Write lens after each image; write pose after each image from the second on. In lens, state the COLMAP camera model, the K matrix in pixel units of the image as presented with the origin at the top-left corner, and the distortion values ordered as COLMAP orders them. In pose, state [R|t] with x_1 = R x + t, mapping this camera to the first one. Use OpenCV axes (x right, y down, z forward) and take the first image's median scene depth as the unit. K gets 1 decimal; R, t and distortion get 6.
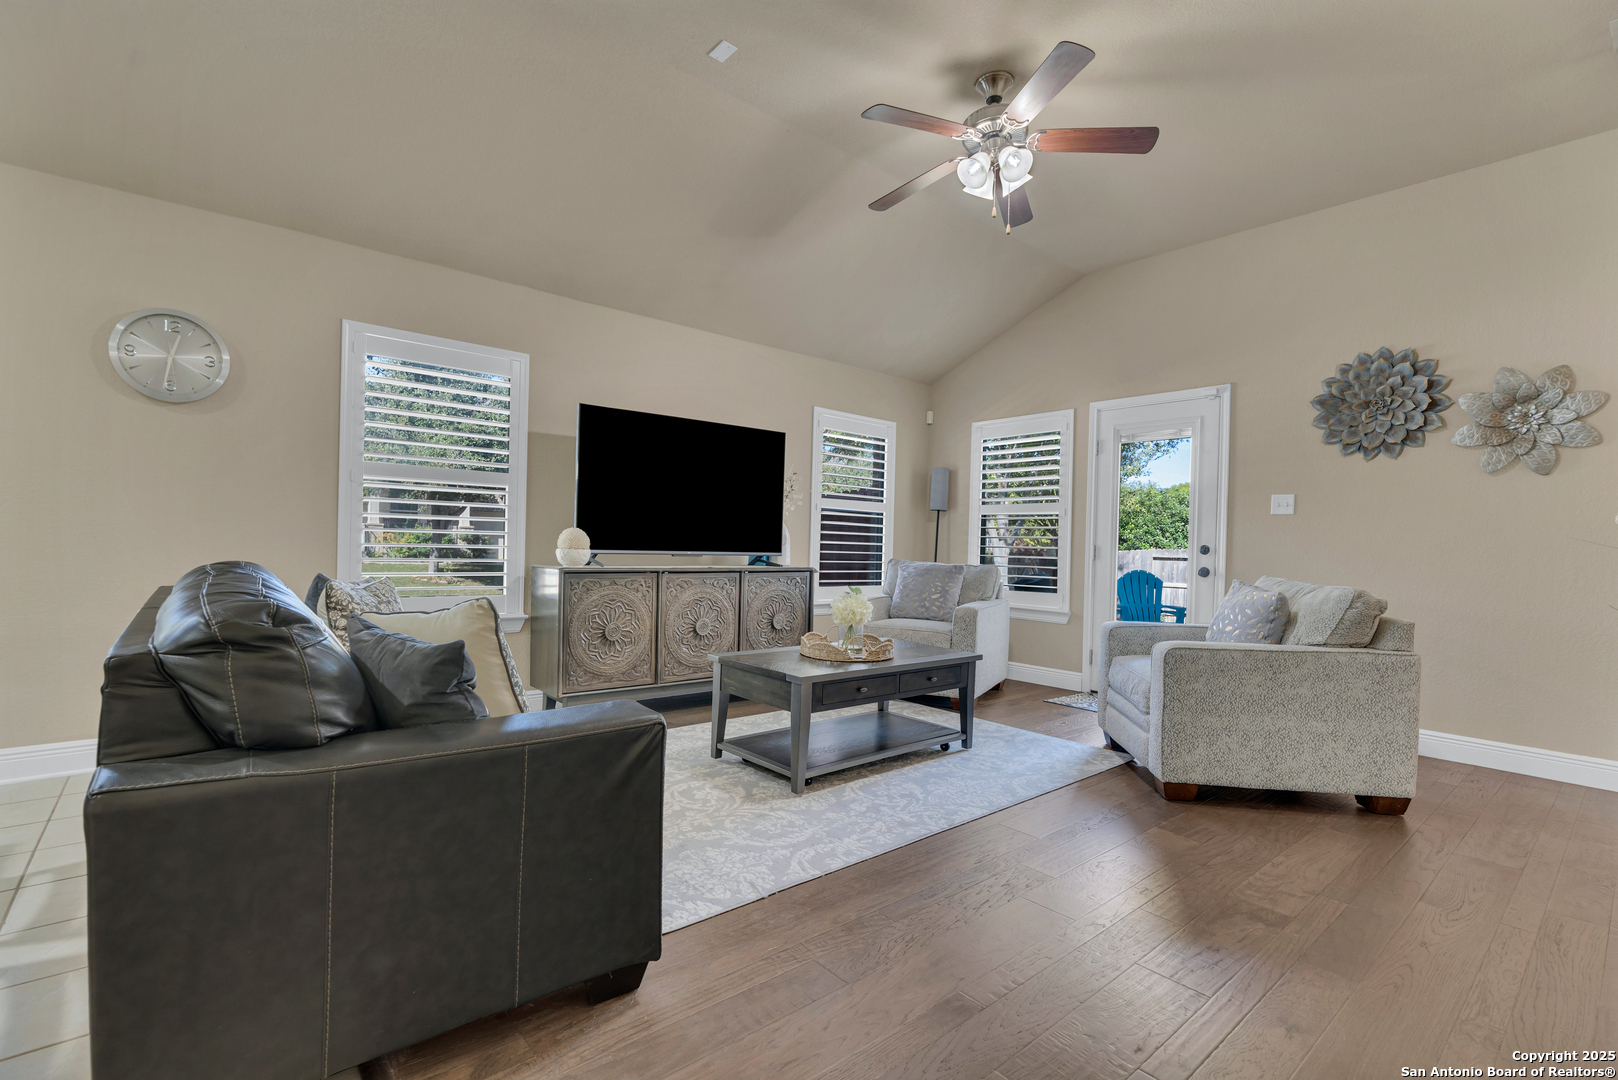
lens RADIAL K [[728.4, 0, 806.2], [0, 728.4, 542.4], [0, 0, 1]] dist [0.000280, 0.000033]
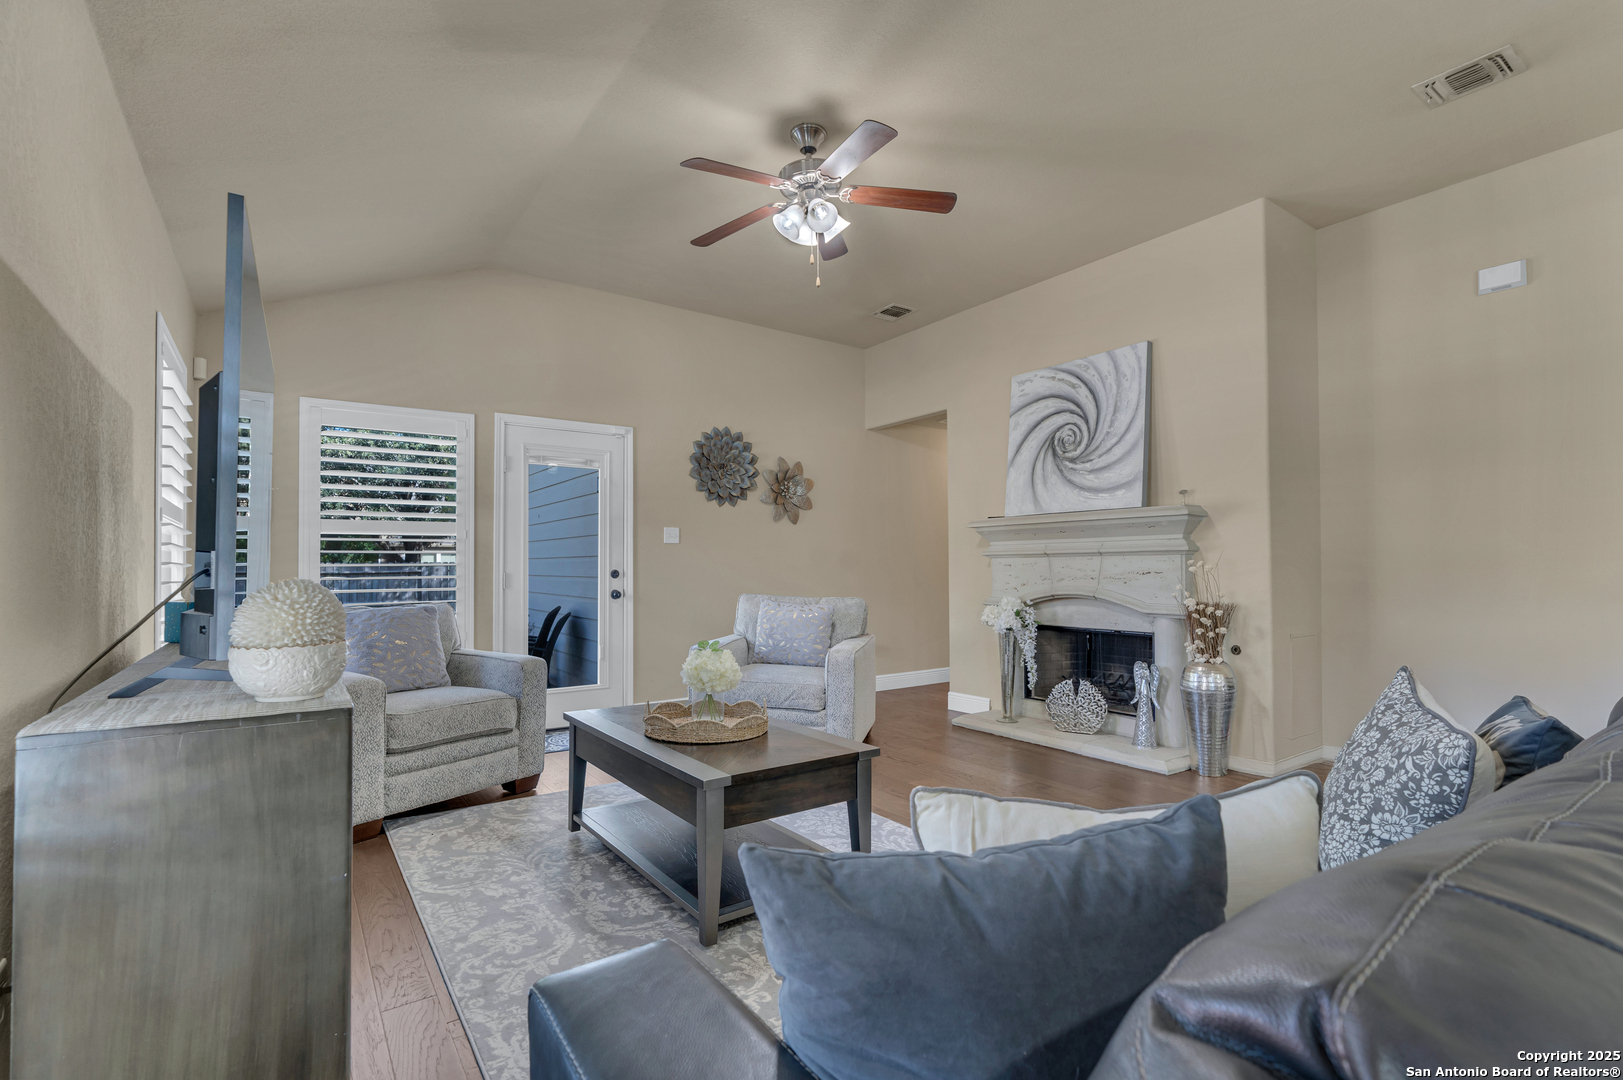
lens RADIAL K [[730.7, 0, 809.9], [0, 730.7, 541.8], [0, 0, 1]] dist [0.000280, 0.000033]
pose [[0.104160, 0.011885, 0.994490, -0.558574], [0.008027, 0.999886, -0.012790, -0.023424], [-0.994528, 0.009315, 0.104052, 0.643144]]
